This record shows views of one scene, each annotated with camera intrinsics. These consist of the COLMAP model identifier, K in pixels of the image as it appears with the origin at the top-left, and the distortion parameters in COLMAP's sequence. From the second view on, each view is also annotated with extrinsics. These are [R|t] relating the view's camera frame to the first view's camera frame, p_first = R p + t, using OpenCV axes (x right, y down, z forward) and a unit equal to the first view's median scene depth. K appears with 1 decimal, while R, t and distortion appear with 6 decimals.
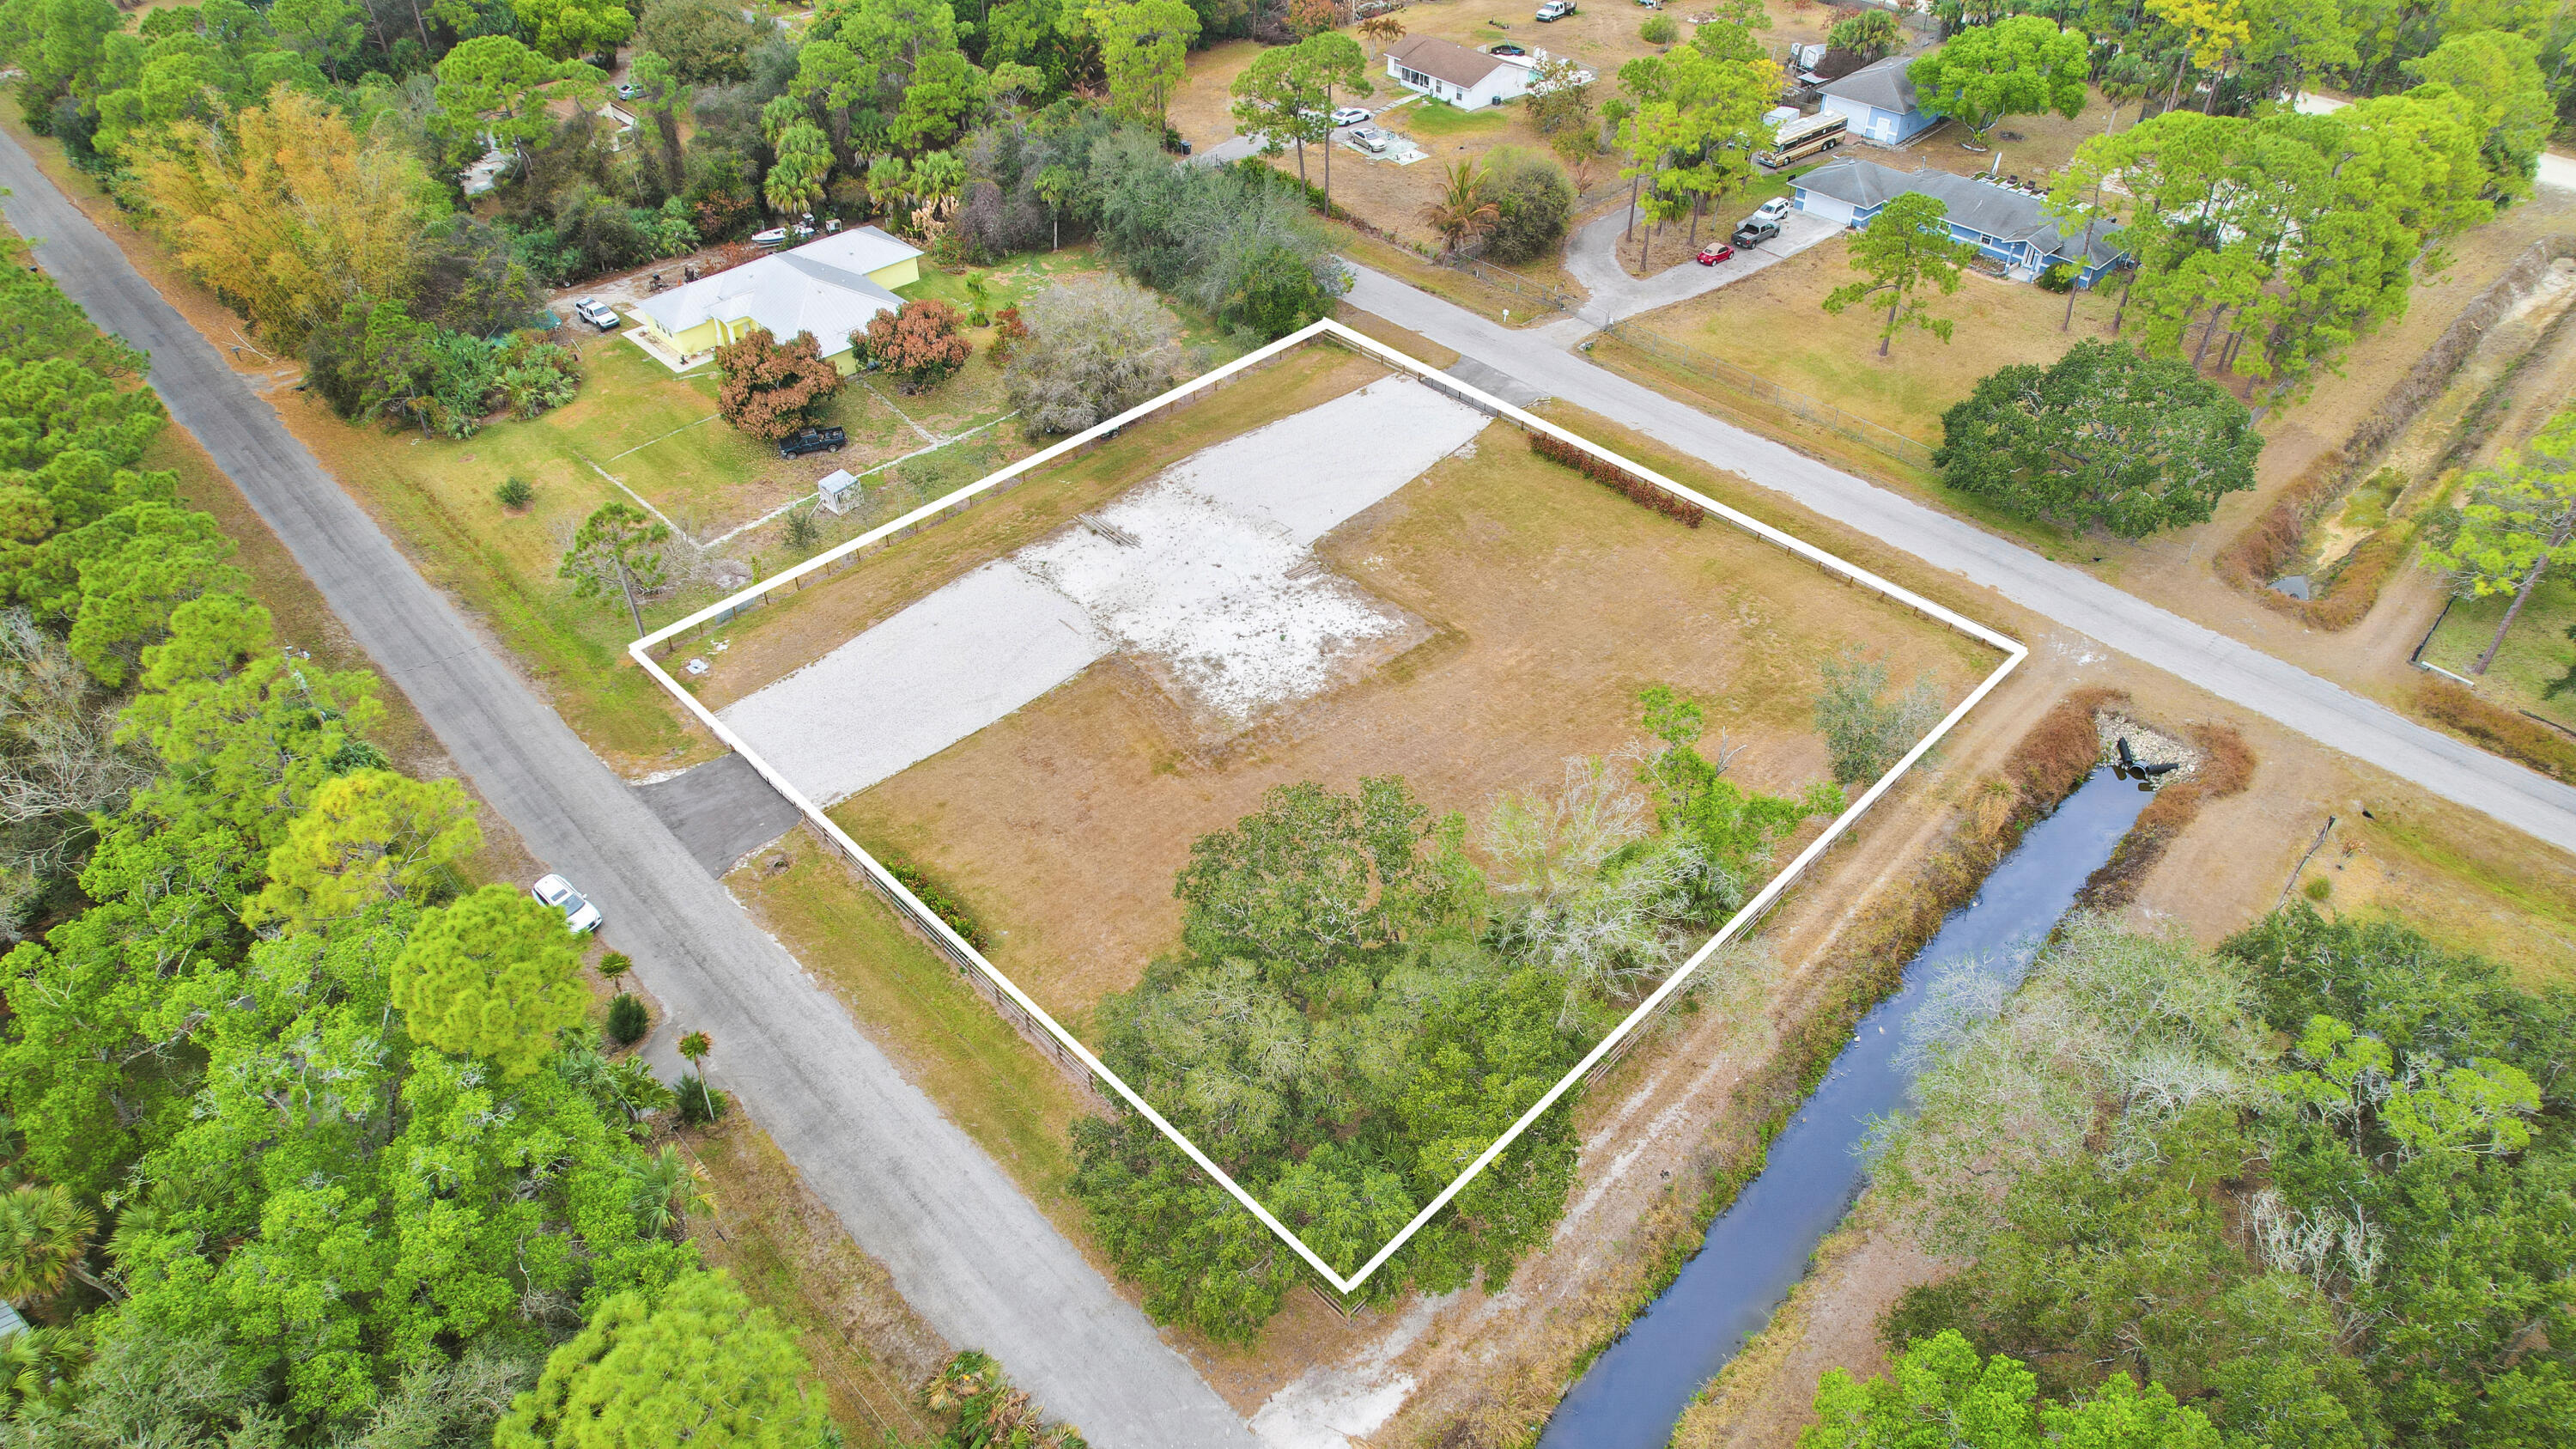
lens RADIAL K [[1648.9, 0, 1286.0], [0, 1648.9, 717.0], [0, 0, 1]] dist [-0.078409, 0.071052]
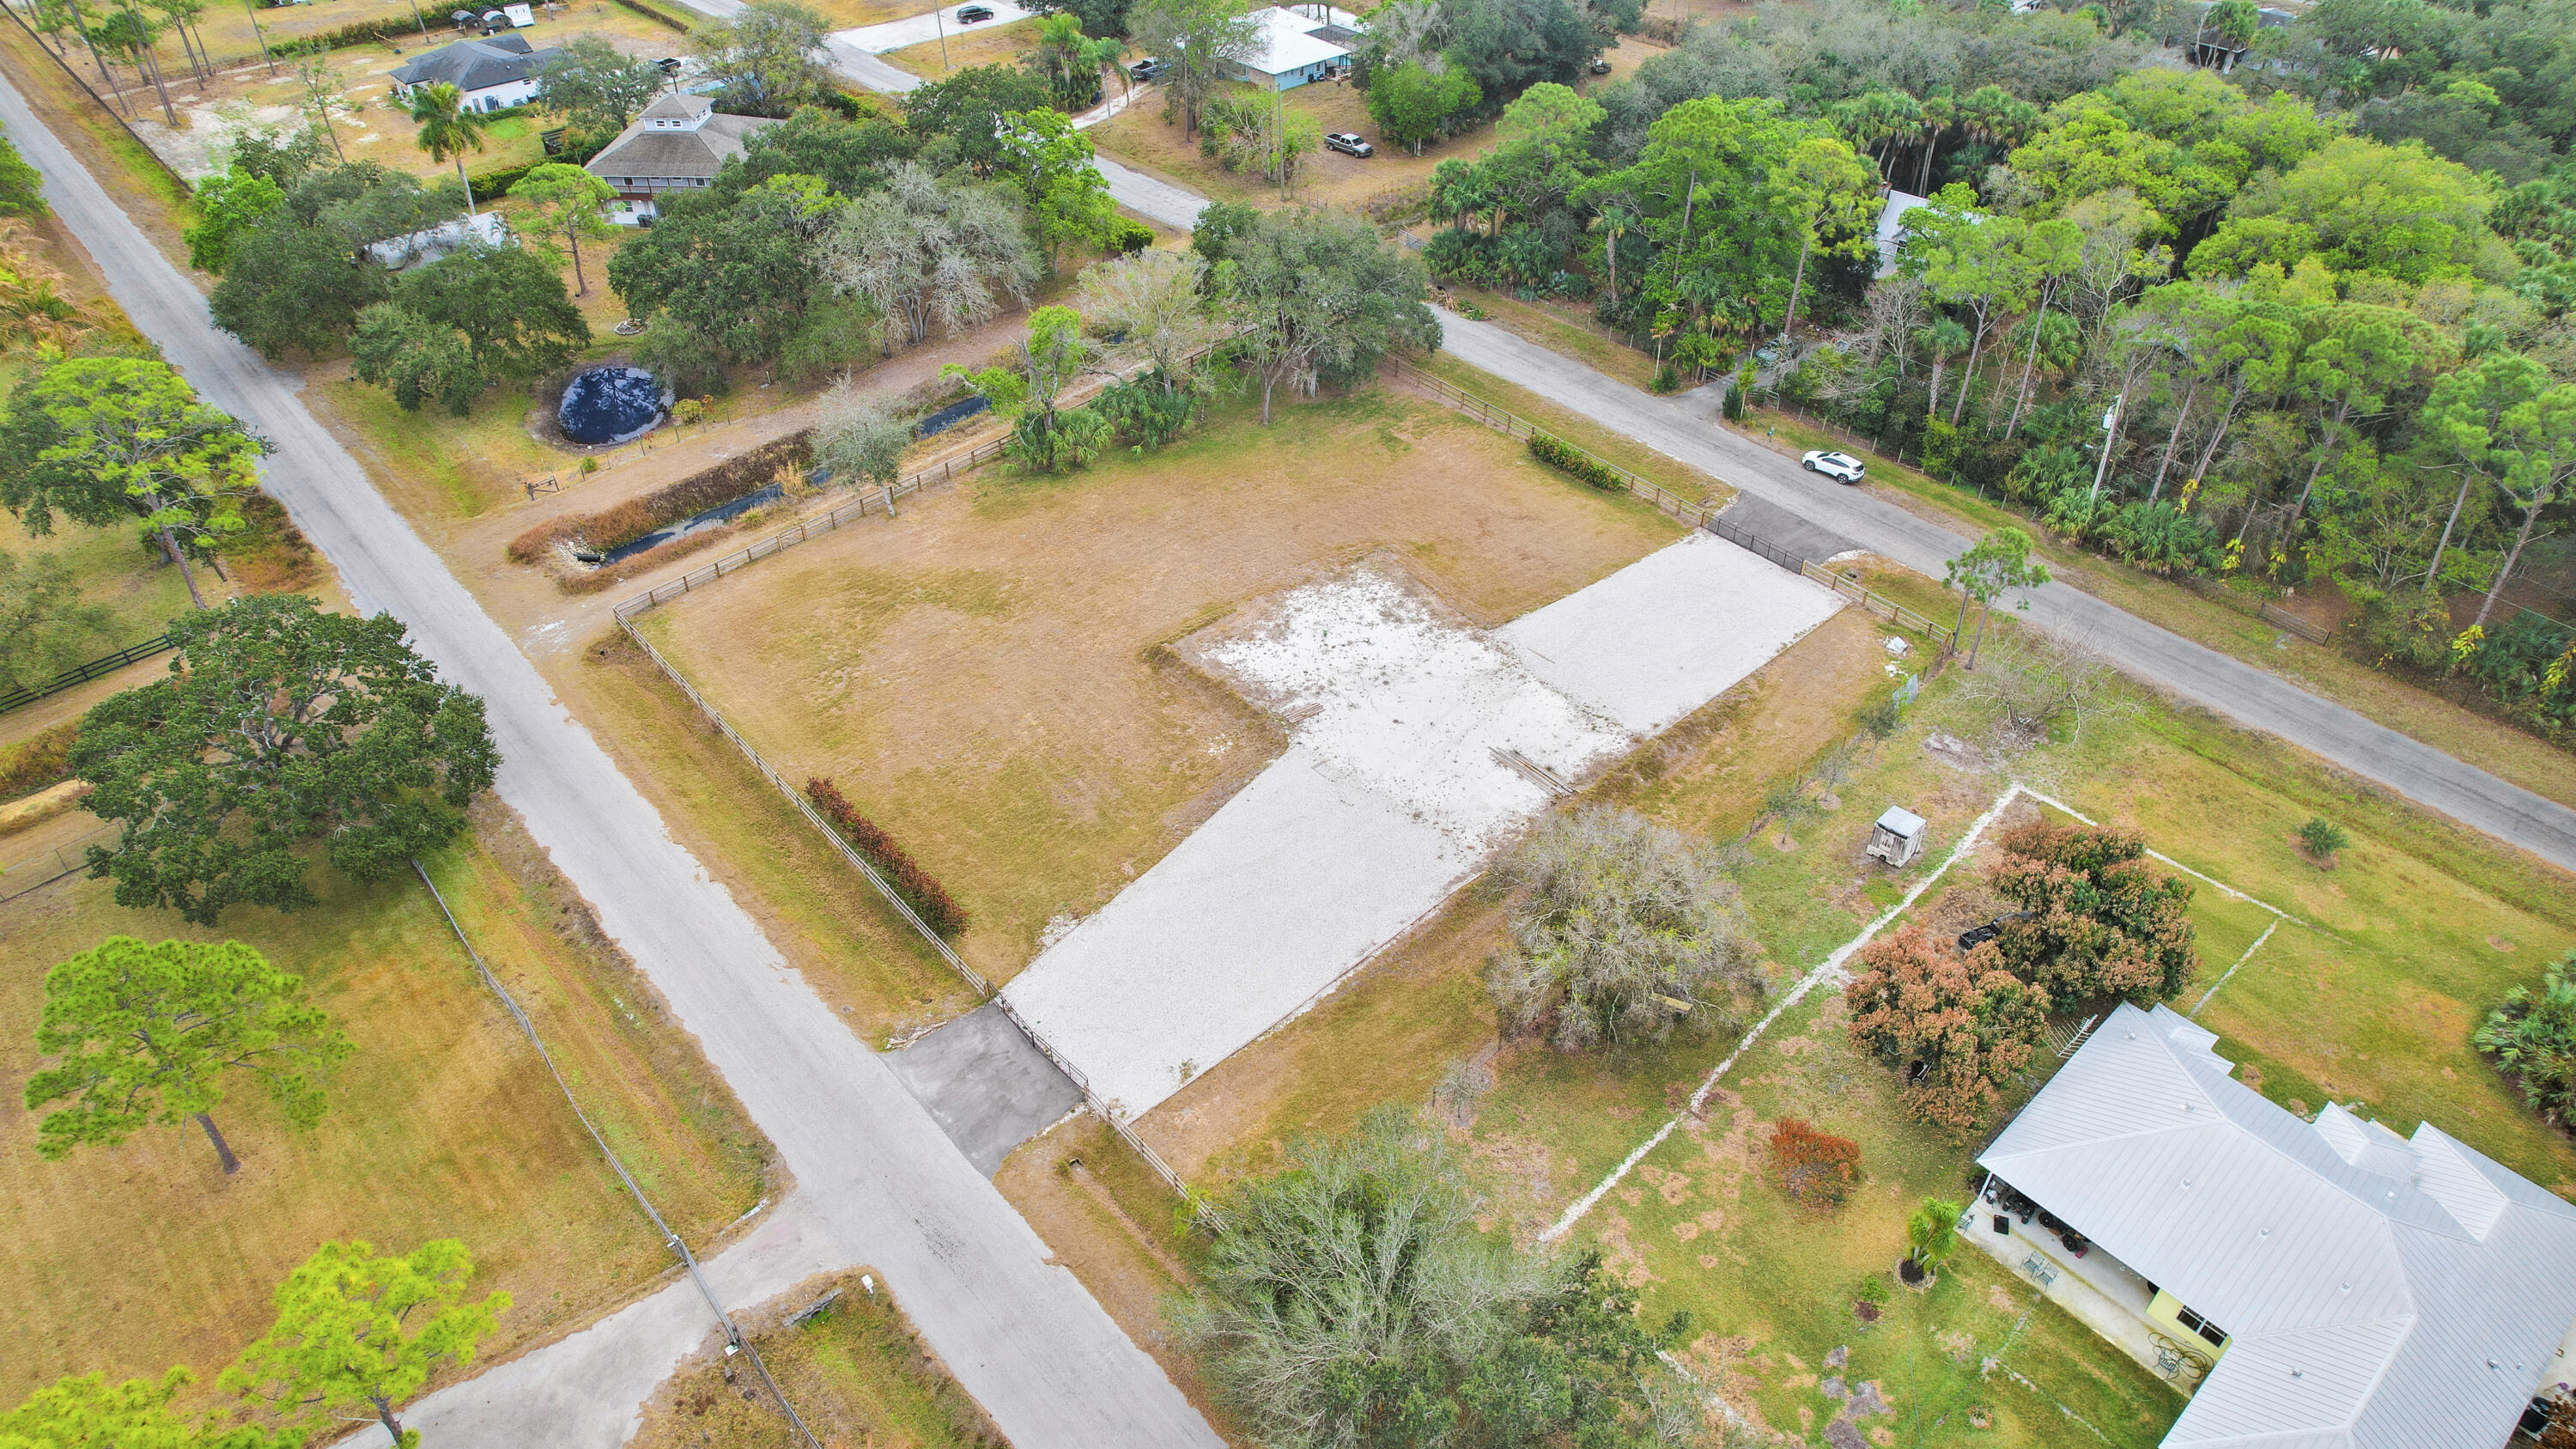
lens RADIAL K [[1648.9, 0, 1286.0], [0, 1648.9, 717.0], [0, 0, 1]] dist [-0.078409, 0.071052]
pose [[-0.999625, -0.010944, 0.025102, -0.003689], [0.022293, 0.207113, 0.978063, -0.982585], [-0.015903, 0.978256, -0.206791, 1.203484]]
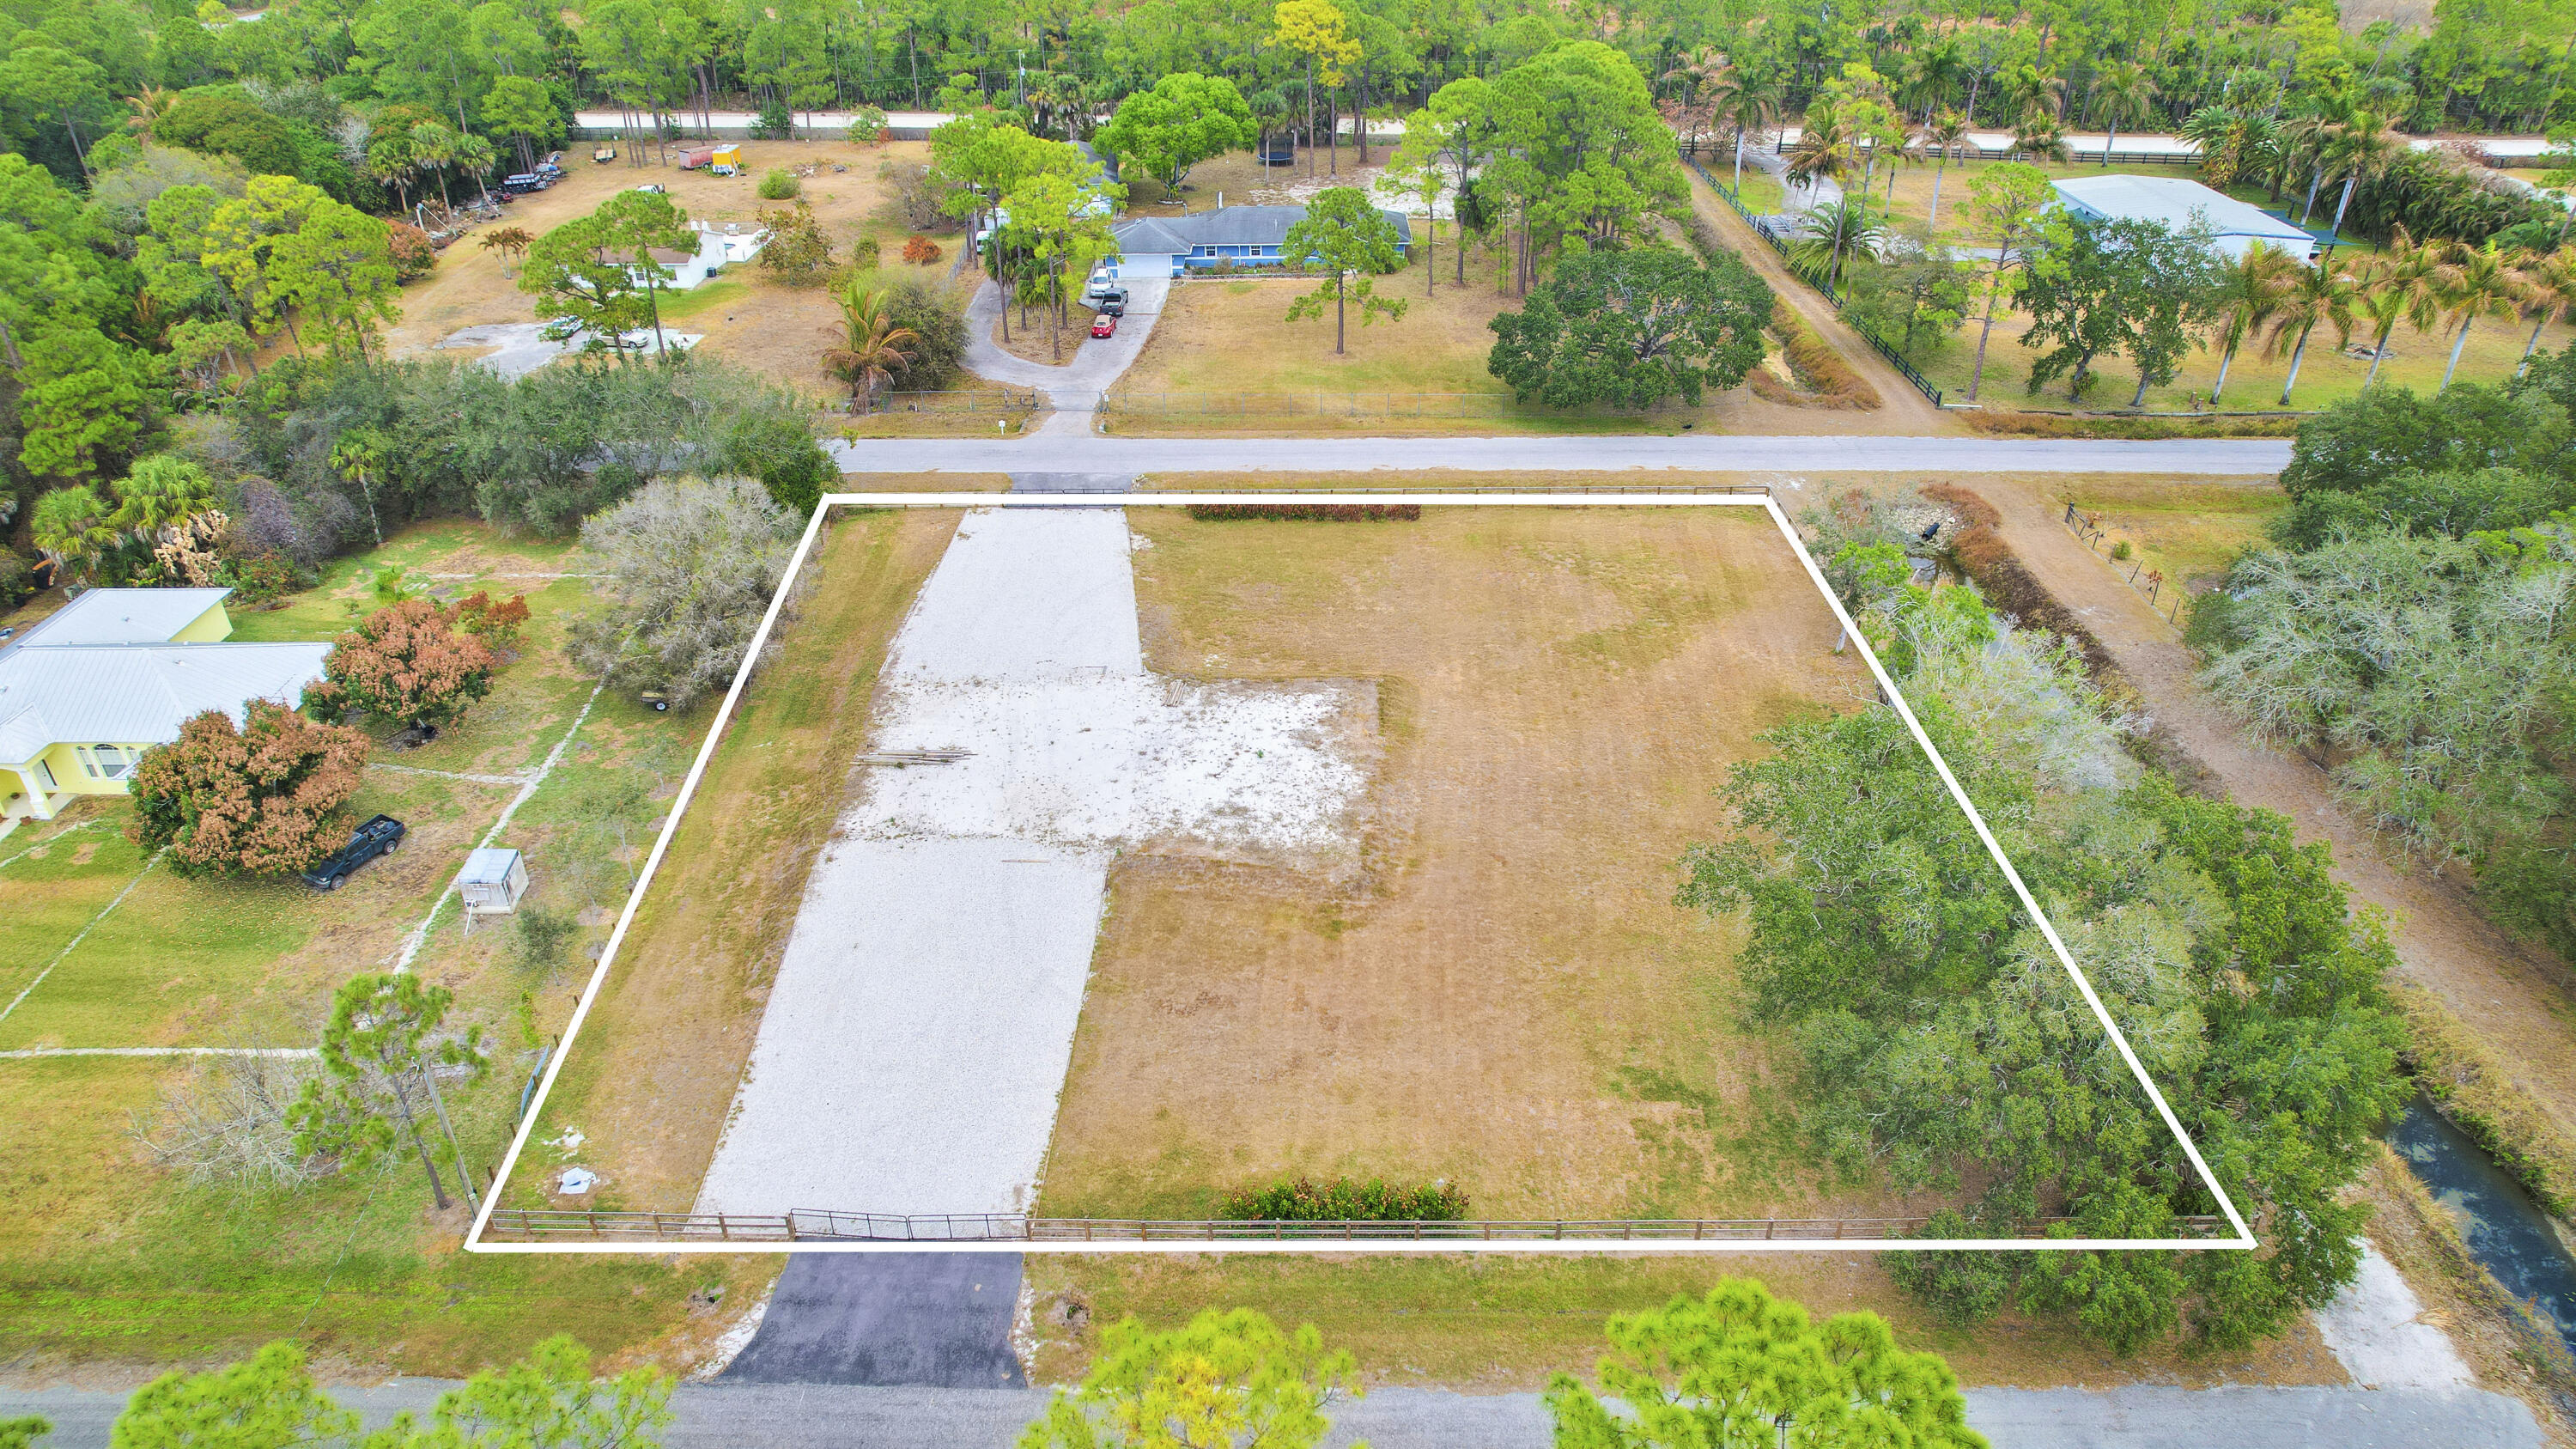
lens RADIAL K [[1648.9, 0, 1286.0], [0, 1648.9, 717.0], [0, 0, 1]] dist [-0.078409, 0.071052]
pose [[0.702790, -0.372962, 0.605793, -0.449859], [0.456382, 0.889597, 0.018233, -0.069885], [-0.545712, 0.263660, 0.795413, 0.336798]]
